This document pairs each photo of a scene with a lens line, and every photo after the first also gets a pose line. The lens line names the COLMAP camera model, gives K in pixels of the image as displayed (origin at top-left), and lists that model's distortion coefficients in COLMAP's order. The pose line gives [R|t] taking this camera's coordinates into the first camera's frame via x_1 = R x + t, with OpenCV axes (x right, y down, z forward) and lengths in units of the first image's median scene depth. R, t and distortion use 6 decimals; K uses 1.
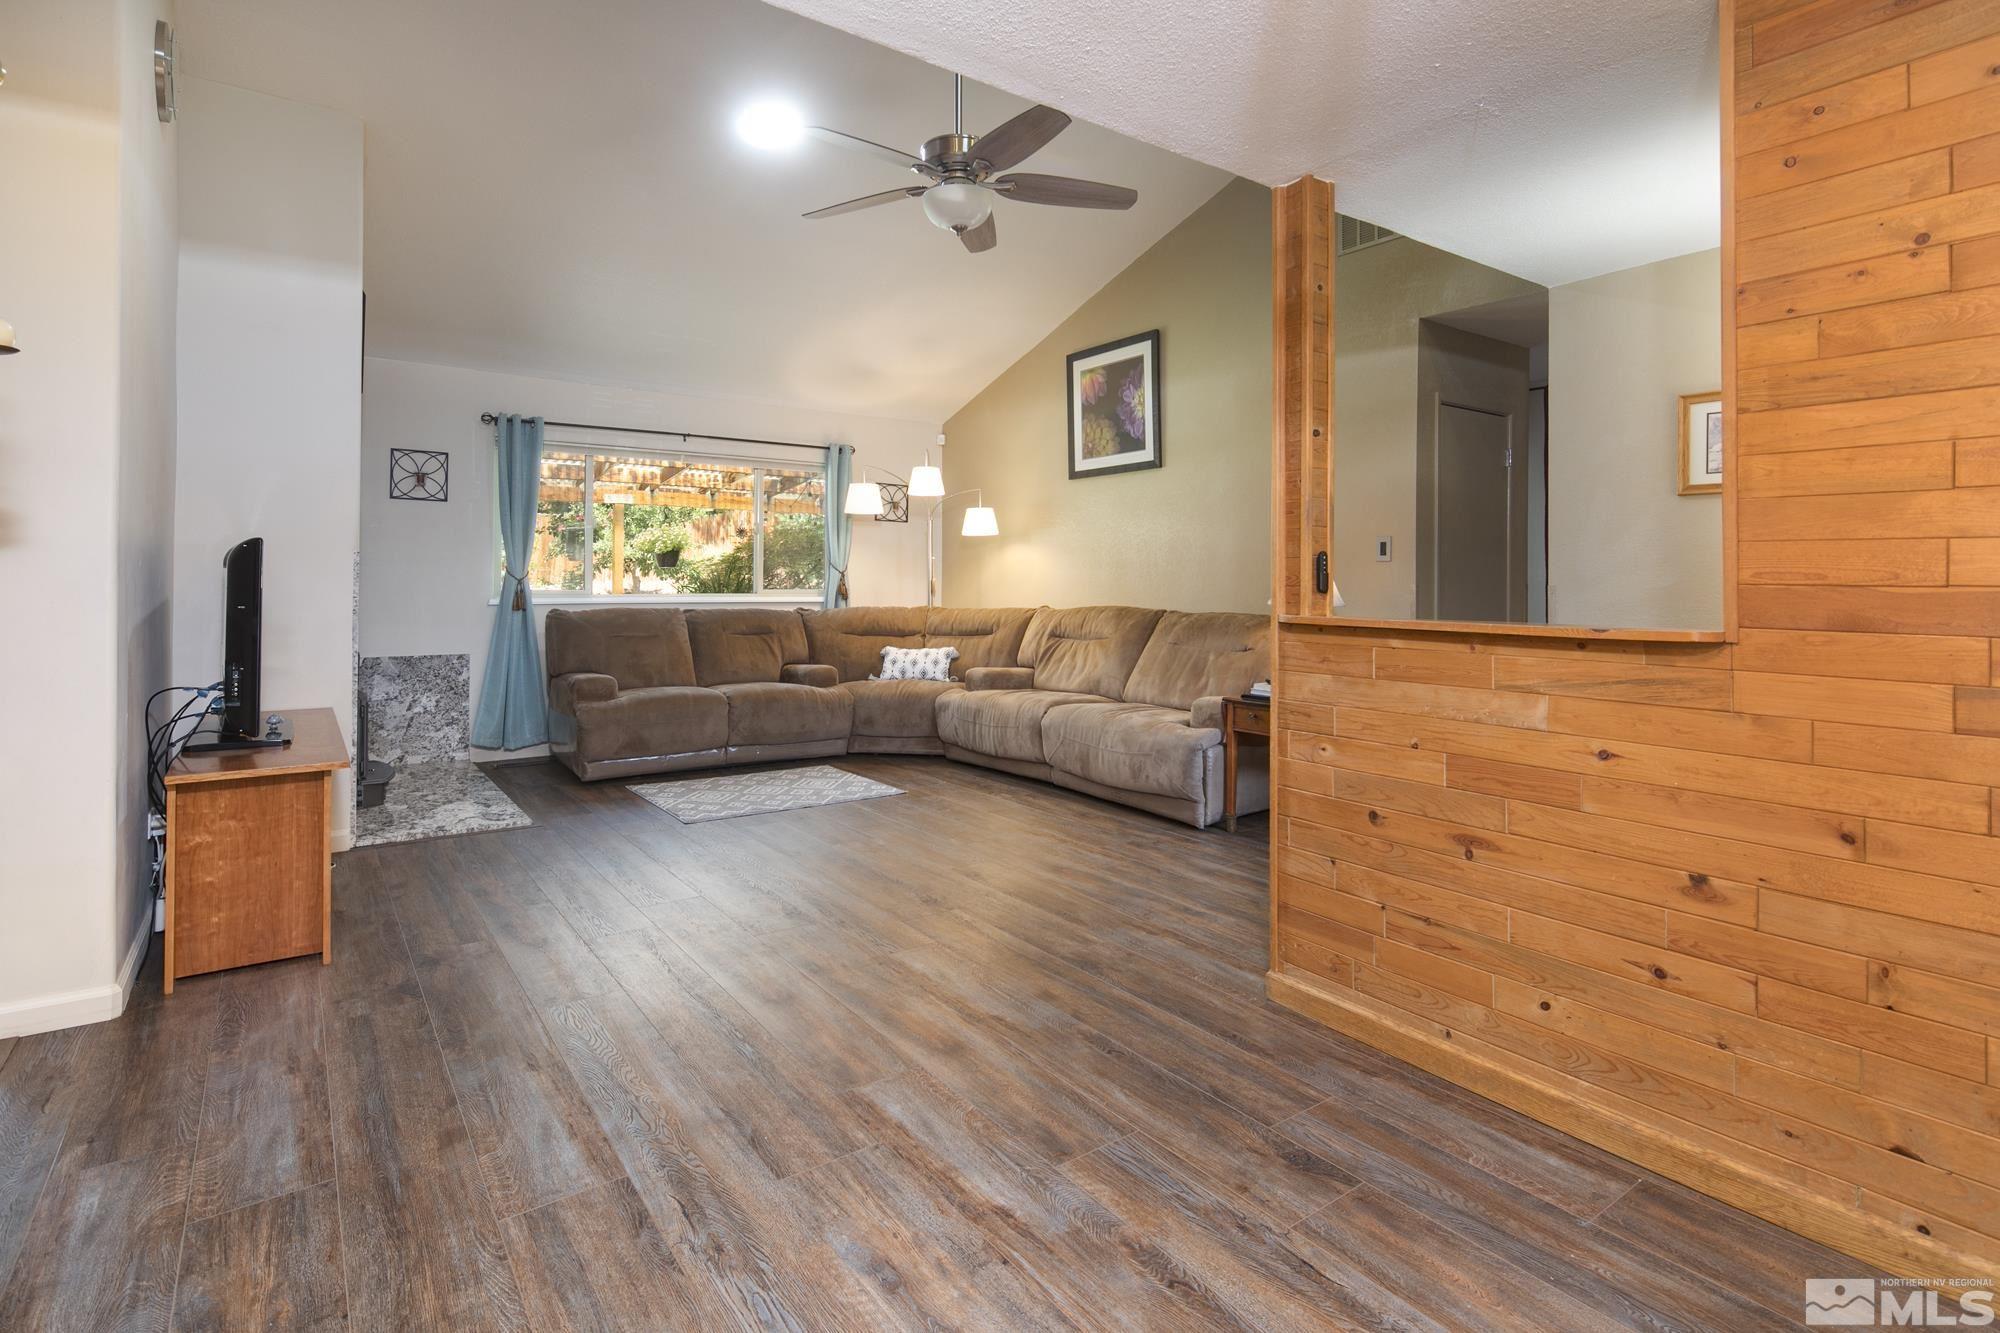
lens RADIAL K [[979.5, 0, 1001.8], [0, 979.5, 529.3], [0, 0, 1]] dist [0.002248, 0.000406]
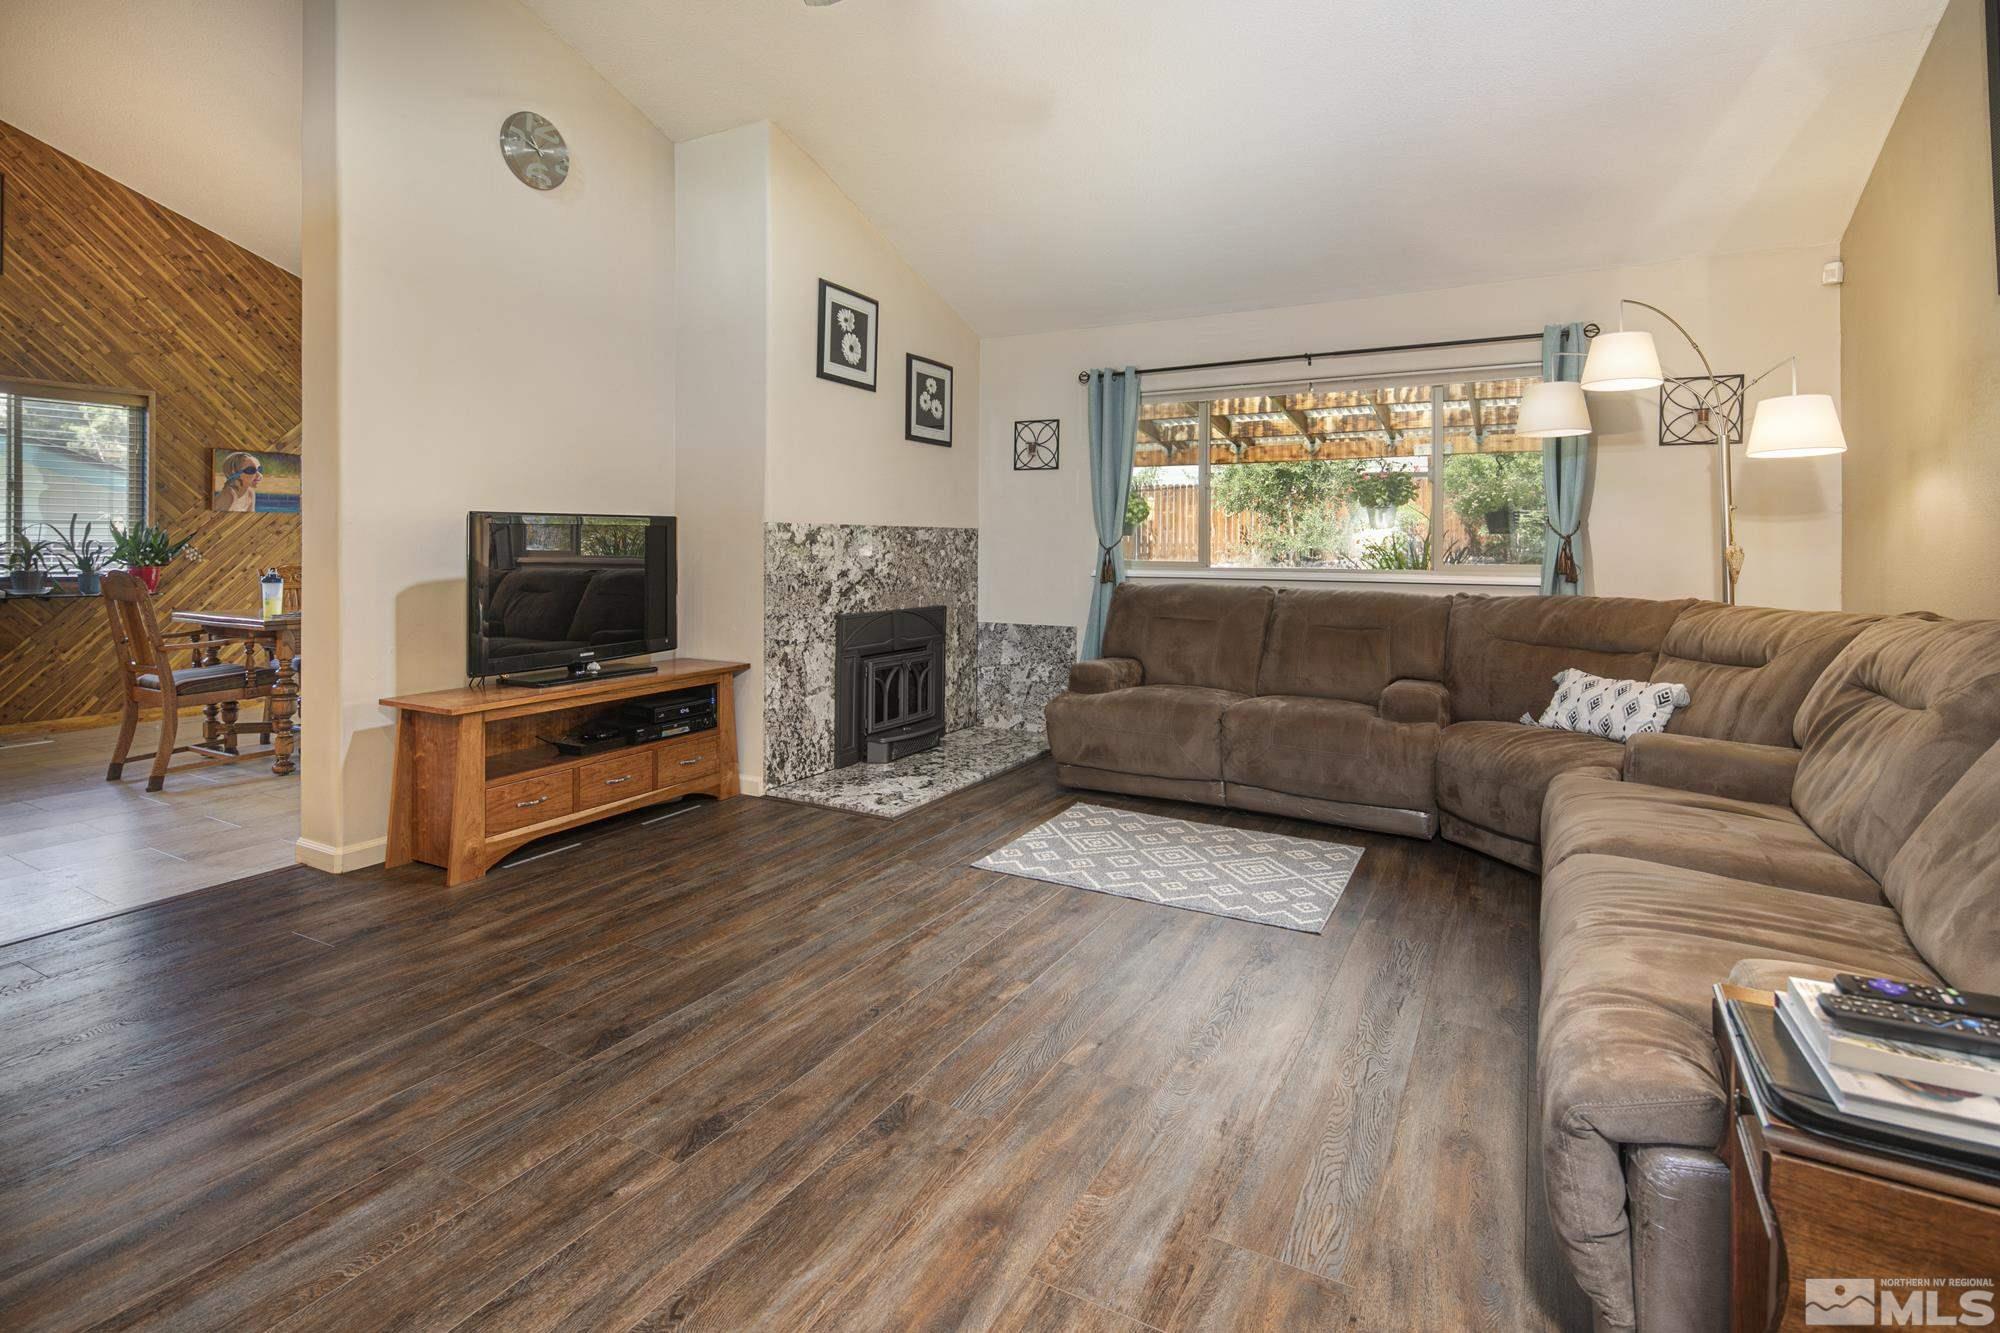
lens RADIAL K [[979.5, 0, 1001.8], [0, 979.5, 529.3], [0, 0, 1]] dist [0.002248, 0.000406]
pose [[0.422065, -0.017835, -0.906390, 0.279415], [0.044165, 0.999024, 0.000907, 0.026840], [0.905489, -0.040414, 0.422441, 0.510133]]
